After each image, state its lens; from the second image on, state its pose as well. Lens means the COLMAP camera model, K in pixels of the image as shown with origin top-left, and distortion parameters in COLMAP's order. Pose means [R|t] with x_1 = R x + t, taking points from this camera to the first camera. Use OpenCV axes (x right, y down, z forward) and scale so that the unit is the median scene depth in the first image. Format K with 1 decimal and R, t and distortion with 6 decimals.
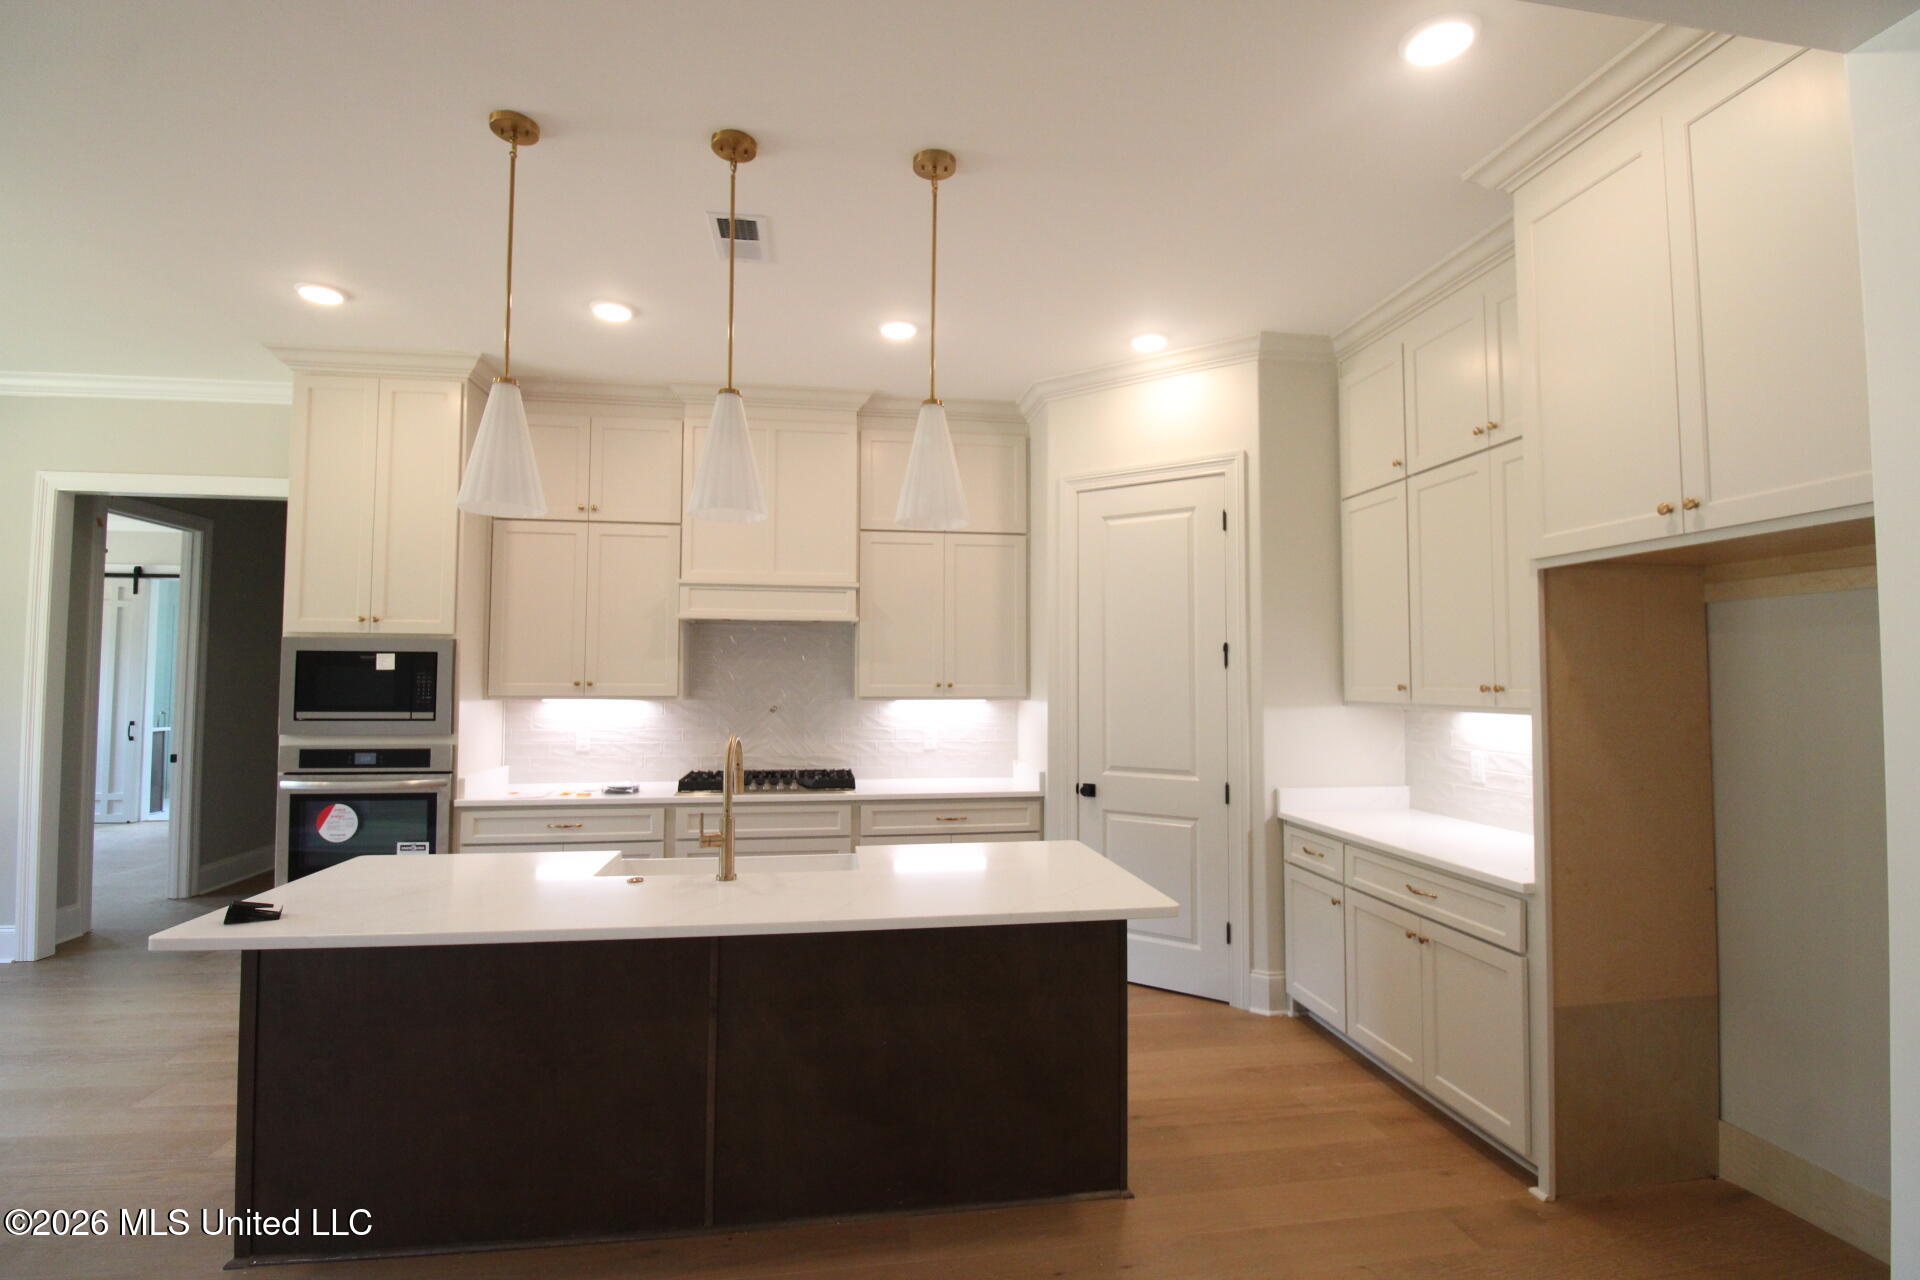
lens RADIAL K [[873.9, 0, 960.0], [0, 873.9, 640.0], [0, 0, 1]] dist [0.003795, 0.000414]
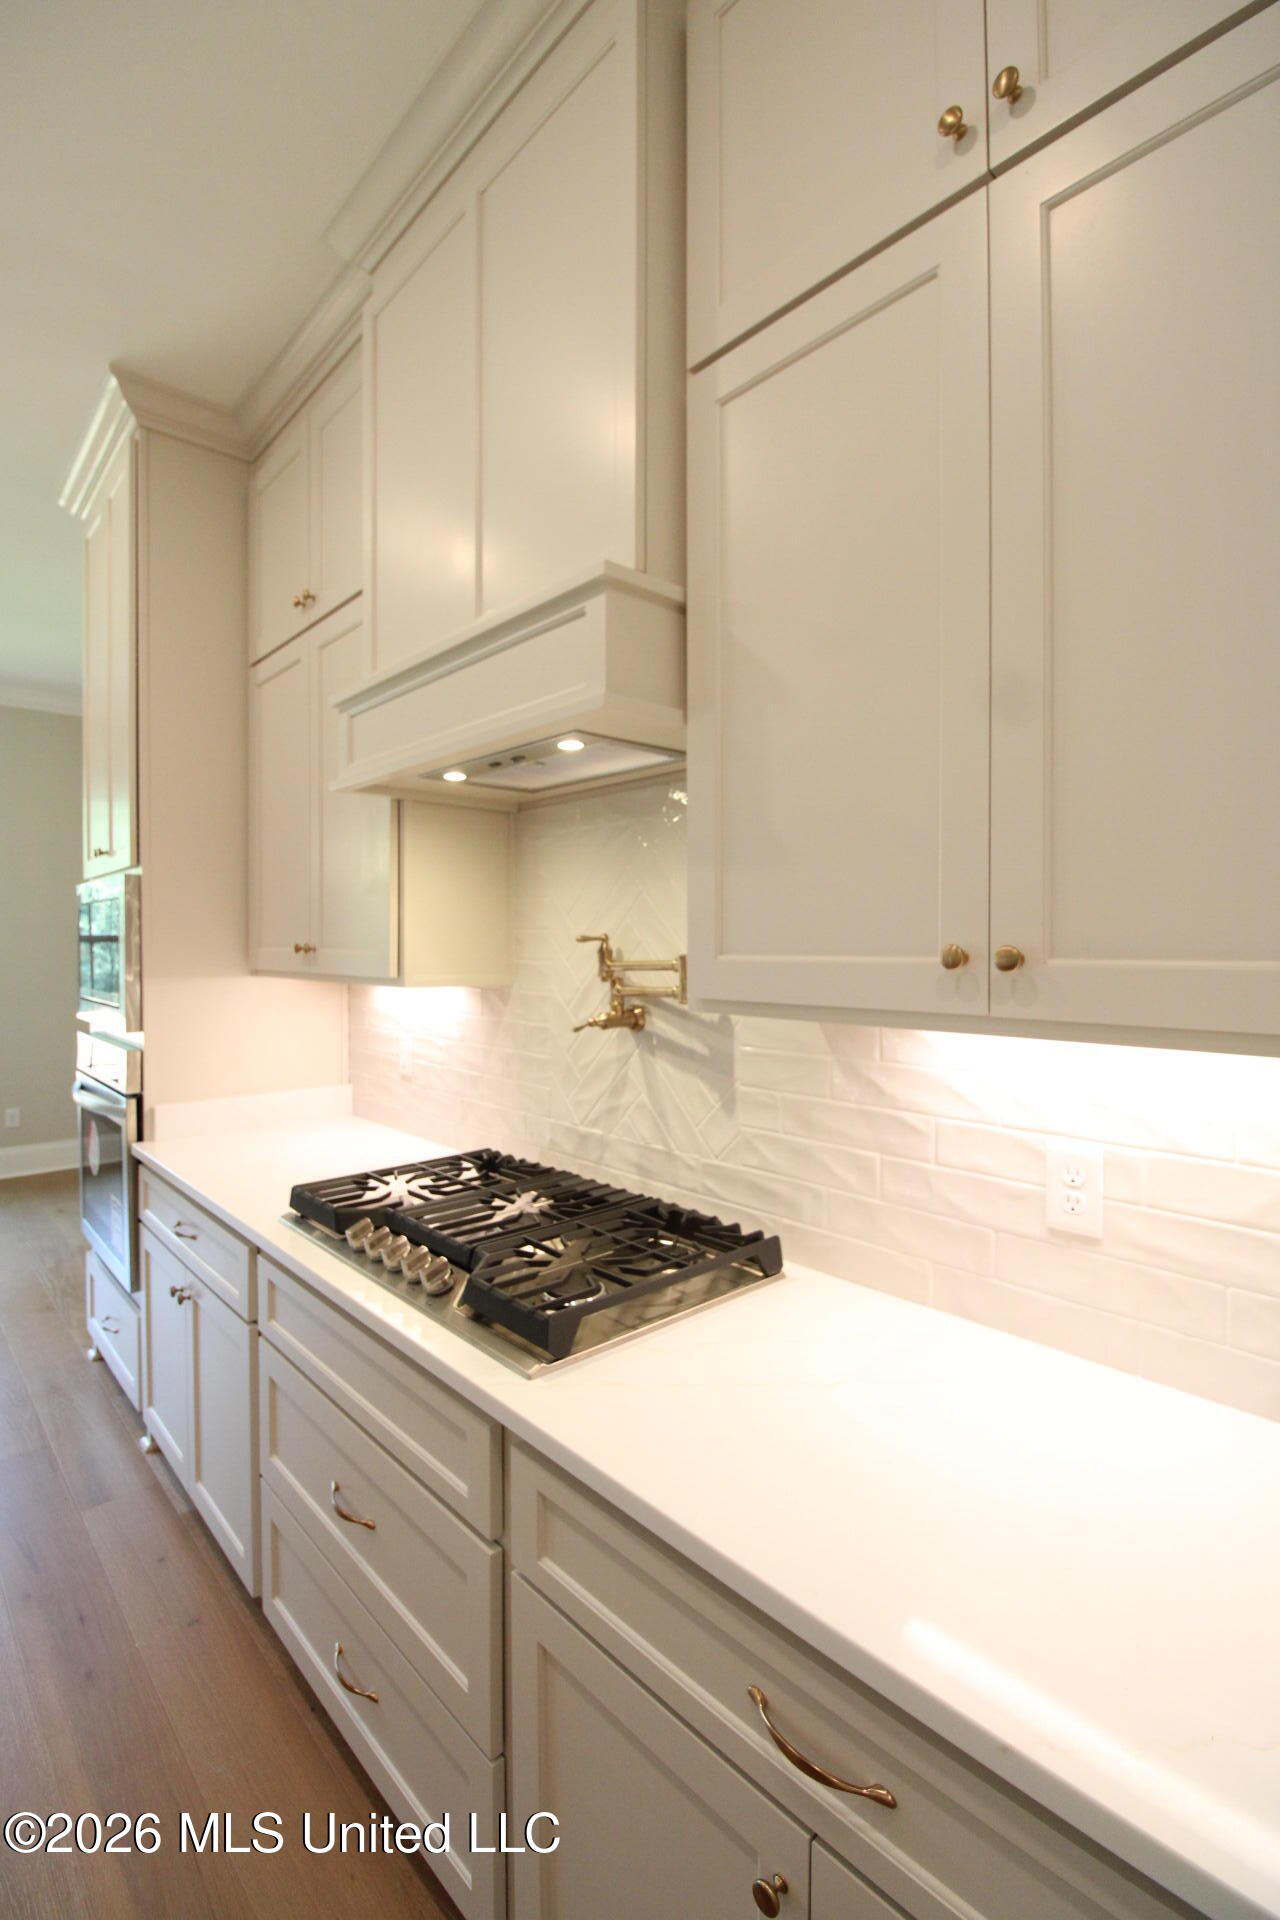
lens RADIAL K [[873.9, 0, 640.0], [0, 873.9, 960.0], [0, 0, 1]] dist [0.003795, 0.000414]
pose [[0.557519, 0.007730, -0.830128, 0.102162], [0.036581, 0.998757, 0.033868, 0.042997], [0.829358, -0.049250, 0.556543, 0.832511]]
